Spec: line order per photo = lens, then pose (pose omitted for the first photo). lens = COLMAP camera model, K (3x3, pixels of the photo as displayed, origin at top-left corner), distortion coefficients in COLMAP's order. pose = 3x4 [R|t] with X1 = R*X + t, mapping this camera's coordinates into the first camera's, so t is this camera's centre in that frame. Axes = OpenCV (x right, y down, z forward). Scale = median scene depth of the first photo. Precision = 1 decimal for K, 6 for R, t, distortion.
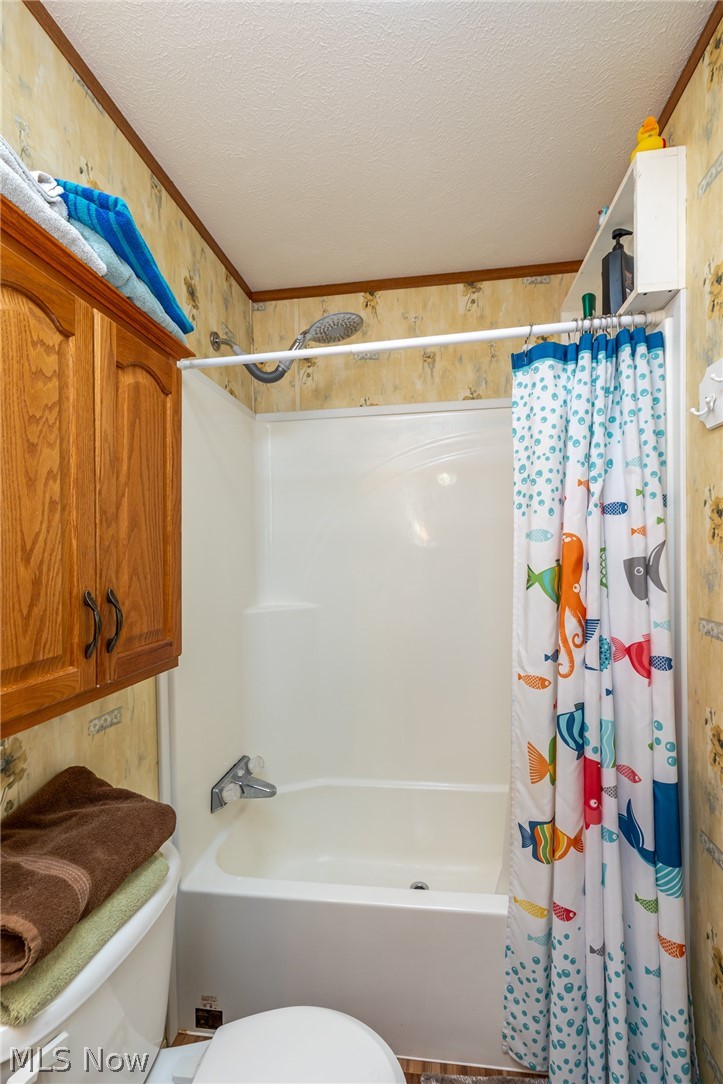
lens RADIAL K [[454.1, 0, 366.6], [0, 454.1, 563.8], [0, 0, 1]] dist [-0.000660, -0.000600]
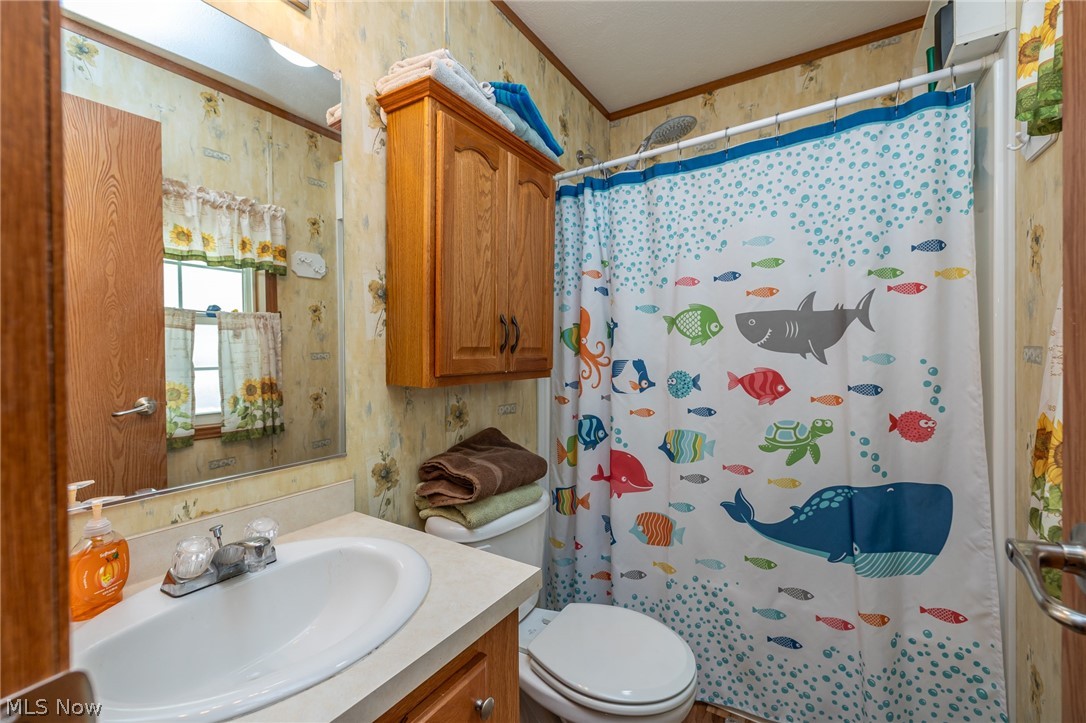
lens RADIAL K [[454.9, 0, 542.9], [0, 454.9, 353.4], [0, 0, 1]] dist [-0.000660, -0.000600]
pose [[0.913539, 0.005015, -0.406721, 0.183434], [-0.016155, 0.999582, -0.023959, 0.196328], [0.406431, 0.028458, 0.913238, -0.407568]]
